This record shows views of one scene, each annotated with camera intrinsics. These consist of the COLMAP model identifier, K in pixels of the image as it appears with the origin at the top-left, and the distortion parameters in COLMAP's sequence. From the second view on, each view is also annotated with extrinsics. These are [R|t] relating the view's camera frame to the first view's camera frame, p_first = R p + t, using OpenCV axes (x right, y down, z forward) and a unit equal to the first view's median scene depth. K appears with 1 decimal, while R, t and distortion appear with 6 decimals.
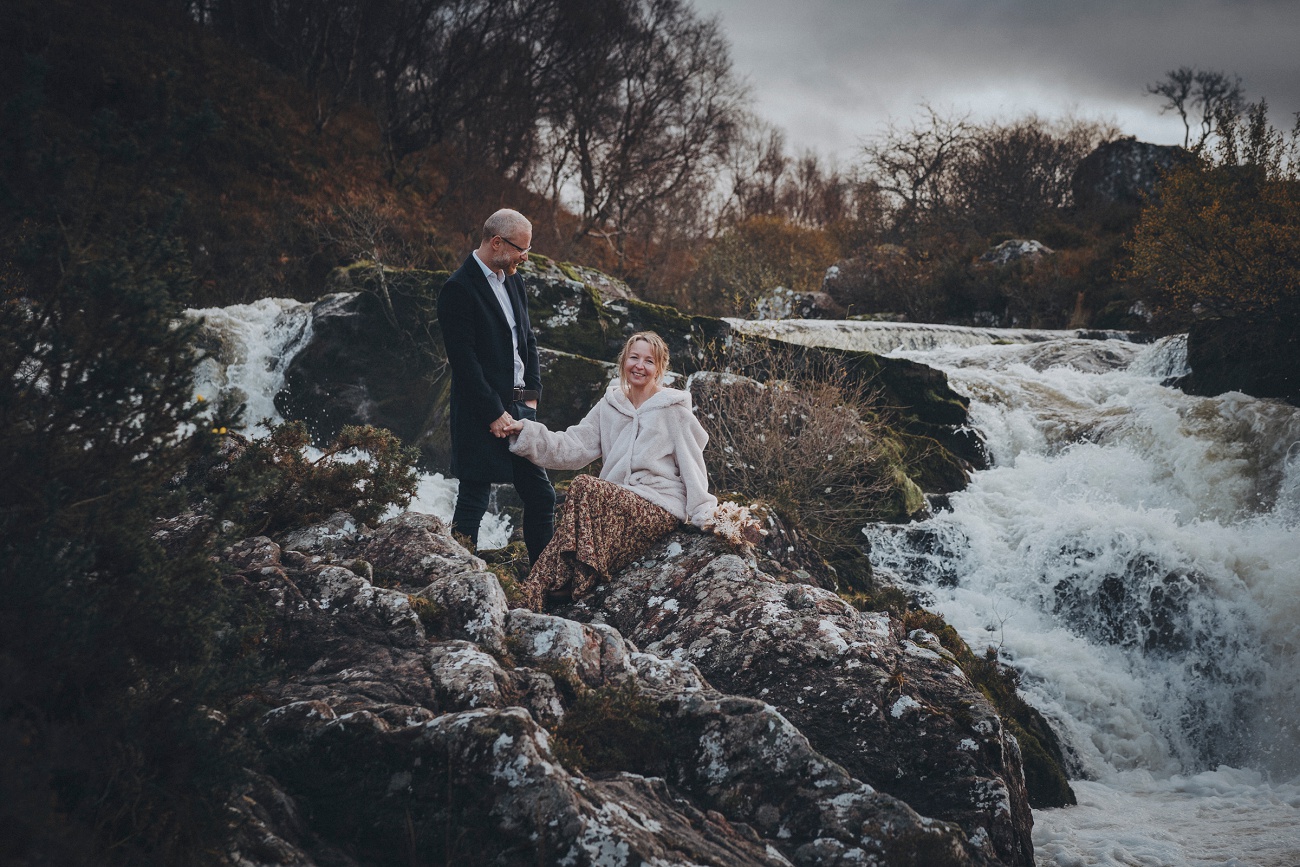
lens RADIAL K [[3288.4, 0, 650.7], [0, 3288.4, 433.1], [0, 0, 1]] dist [-0.123515, 0.000000]
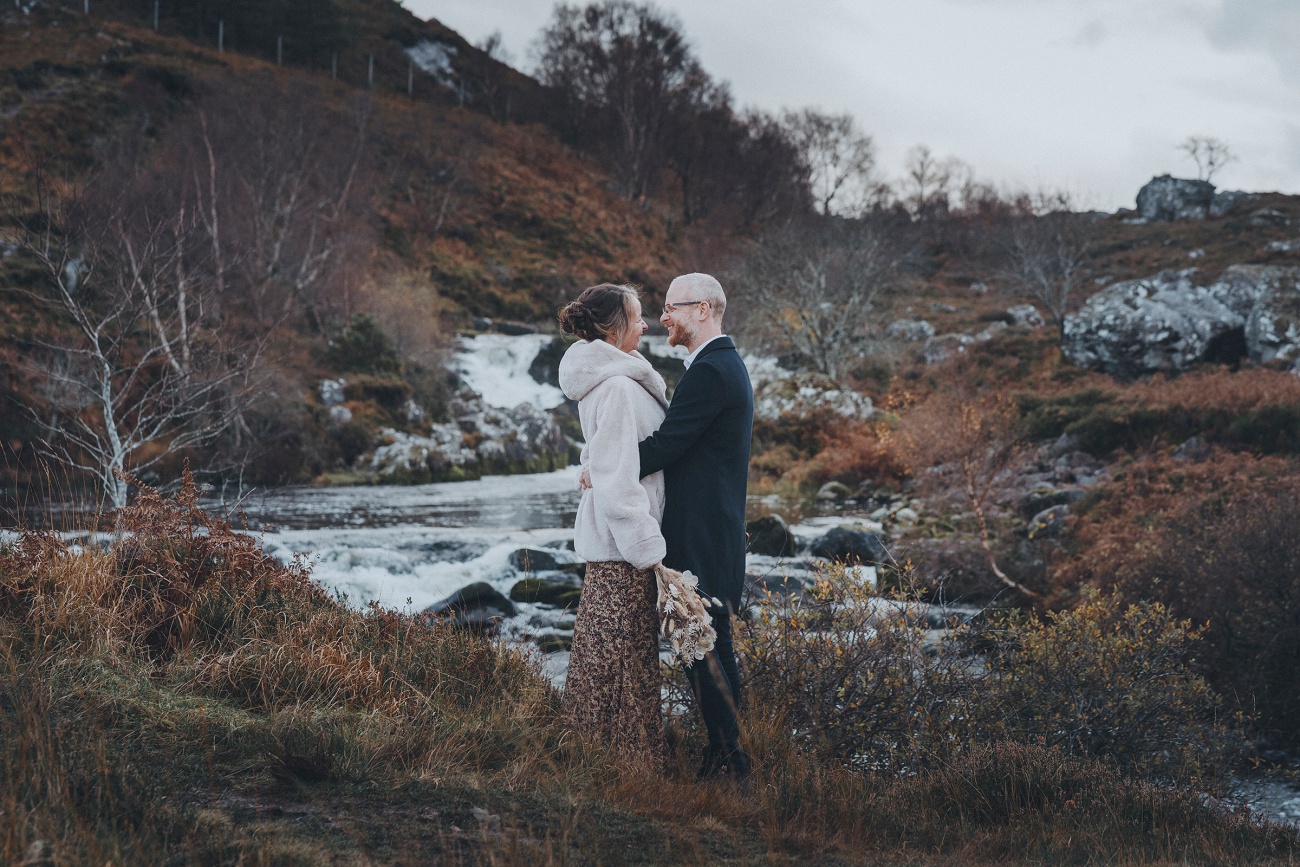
lens RADIAL K [[2970.6, 0, 659.1], [0, 2970.6, 427.6], [0, 0, 1]] dist [-0.123788, 0.000000]
pose [[0.986603, 0.003677, -0.163098, 0.627805], [0.001992, 0.999400, 0.034581, -0.064256], [0.163127, -0.034443, 0.986004, -2.500210]]
